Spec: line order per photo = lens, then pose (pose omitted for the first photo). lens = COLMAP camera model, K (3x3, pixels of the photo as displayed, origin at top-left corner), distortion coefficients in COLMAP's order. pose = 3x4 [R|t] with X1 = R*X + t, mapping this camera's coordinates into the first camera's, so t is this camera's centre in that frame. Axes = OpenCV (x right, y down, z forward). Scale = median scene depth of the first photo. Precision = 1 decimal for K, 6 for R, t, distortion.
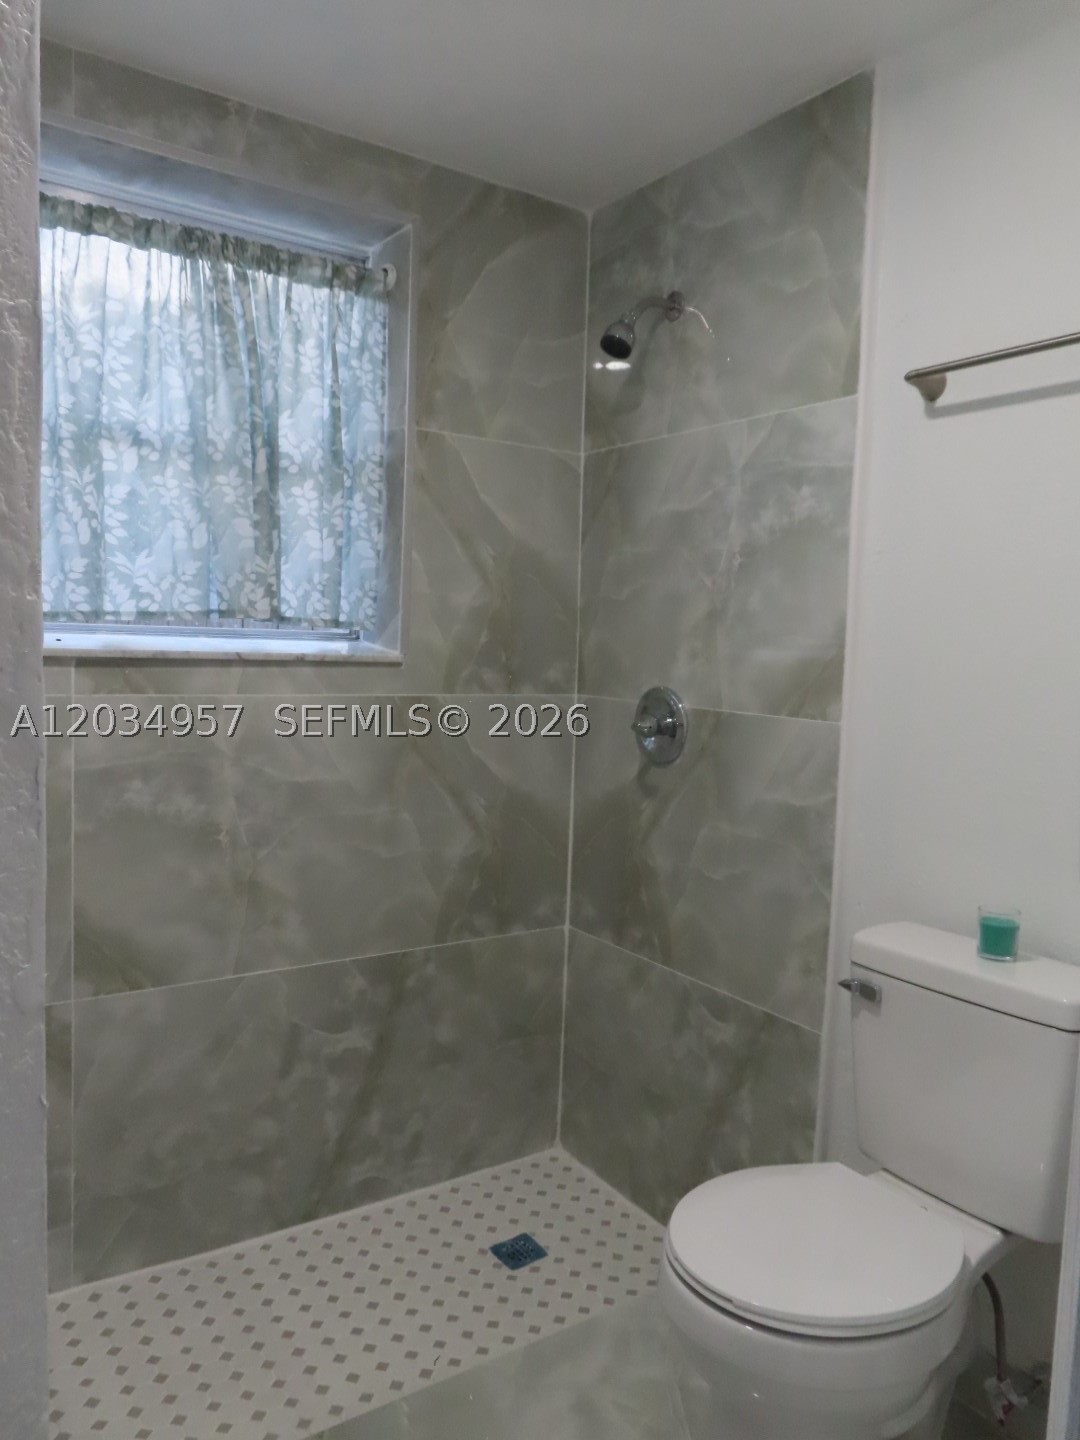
lens RADIAL K [[1038.8, 0, 536.4], [0, 1038.8, 719.4], [0, 0, 1]] dist [-0.013483, 0.012056]
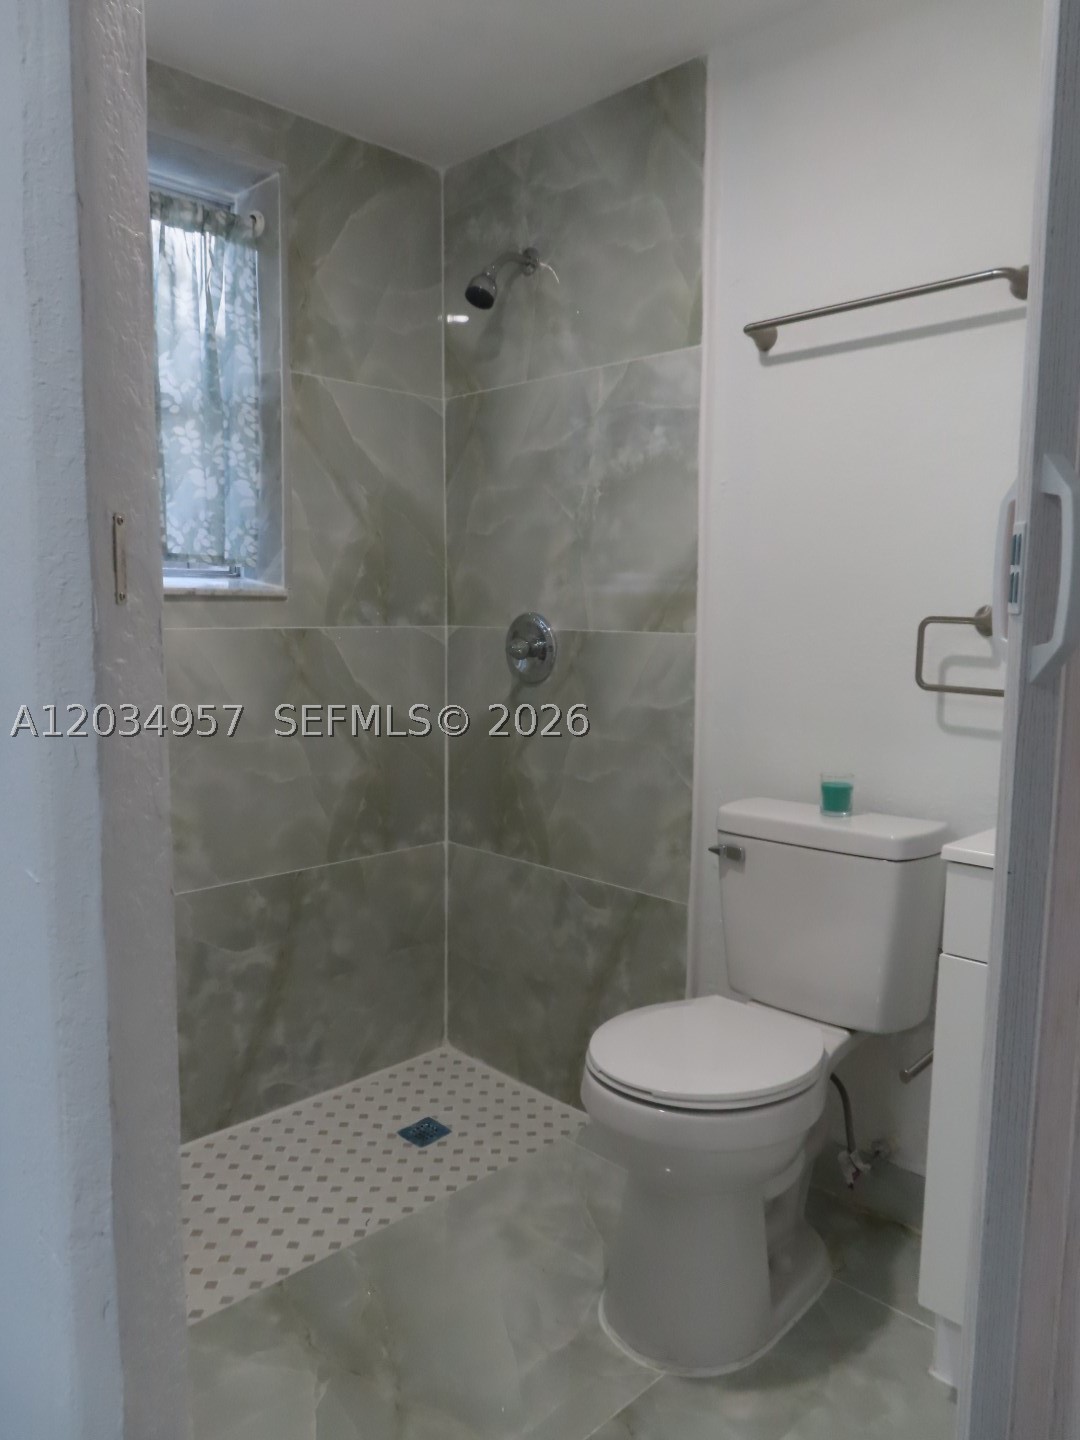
lens RADIAL K [[1038.8, 0, 539.8], [0, 1038.8, 718.1], [0, 0, 1]] dist [-0.013483, 0.012056]
pose [[0.982121, -0.045680, 0.182624, -0.078320], [0.039347, 0.998497, 0.038155, 0.039564], [-0.184093, -0.030287, 0.982442, -0.087418]]
